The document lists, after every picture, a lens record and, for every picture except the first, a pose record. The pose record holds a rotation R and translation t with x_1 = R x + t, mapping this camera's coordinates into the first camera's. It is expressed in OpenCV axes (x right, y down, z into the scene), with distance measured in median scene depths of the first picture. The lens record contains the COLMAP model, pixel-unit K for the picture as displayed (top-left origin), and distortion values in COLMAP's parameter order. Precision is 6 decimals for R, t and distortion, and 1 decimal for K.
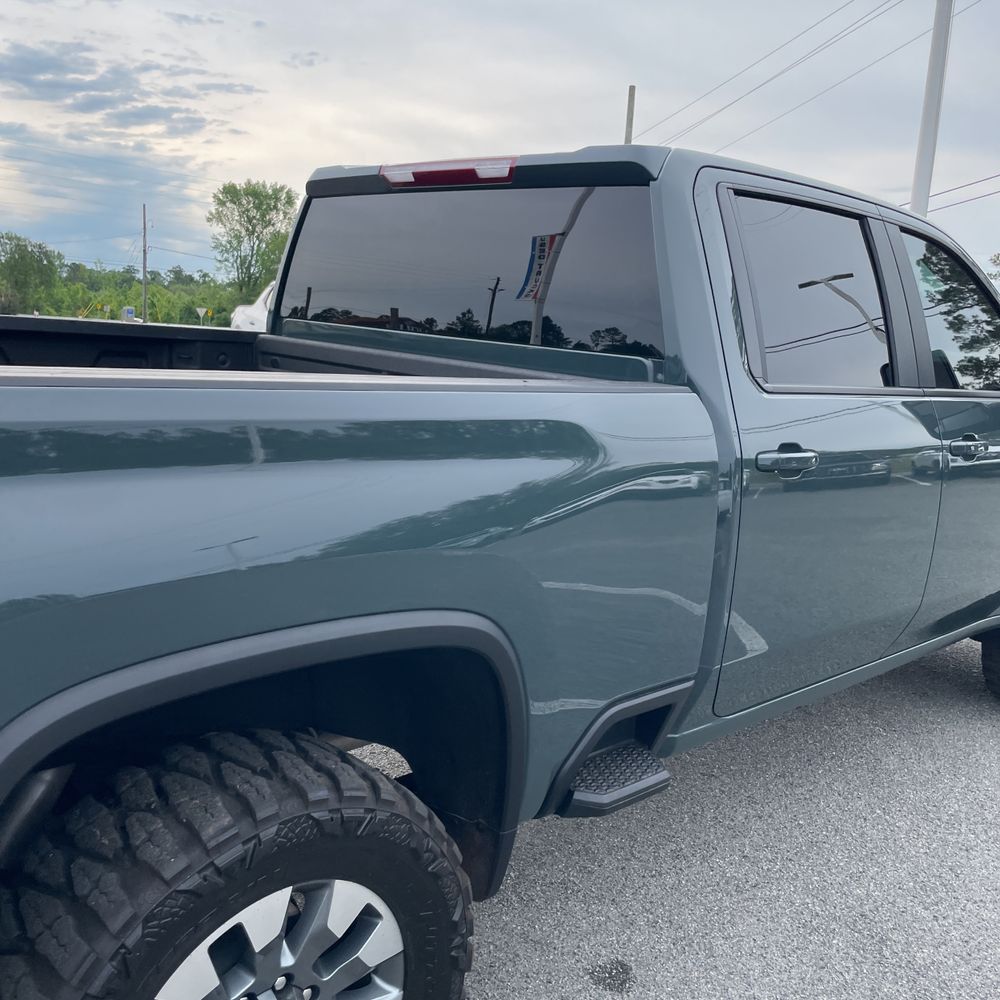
lens RADIAL K [[1020.3, 0, 499.8], [0, 1020.3, 482.4], [0, 0, 1]] dist [0.096547, -0.153421]
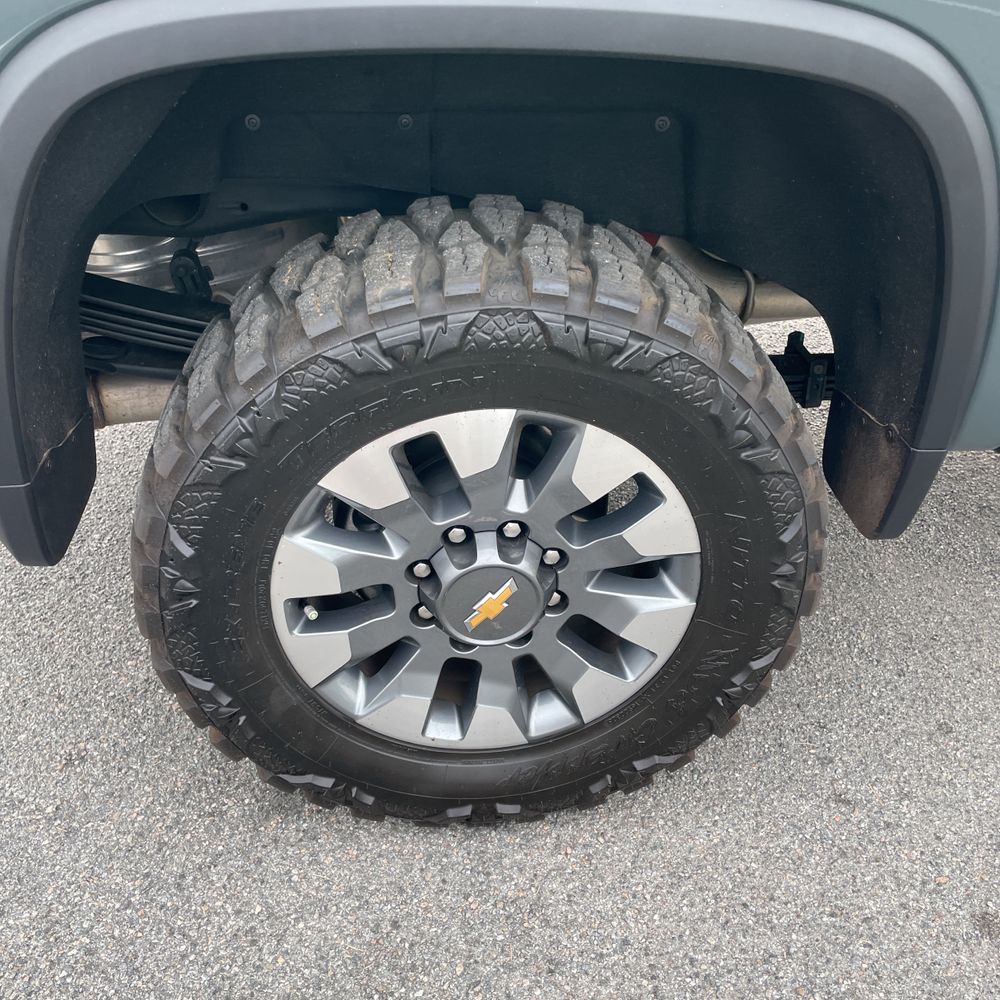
lens RADIAL K [[1020.3, 0, 499.8], [0, 1020.3, 482.4], [0, 0, 1]] dist [0.096547, -0.153421]
pose [[0.777494, 0.290749, -0.557646, 0.195884], [-0.071514, 0.921836, 0.380924, 0.166964], [0.624812, -0.256287, 0.737514, 0.453843]]
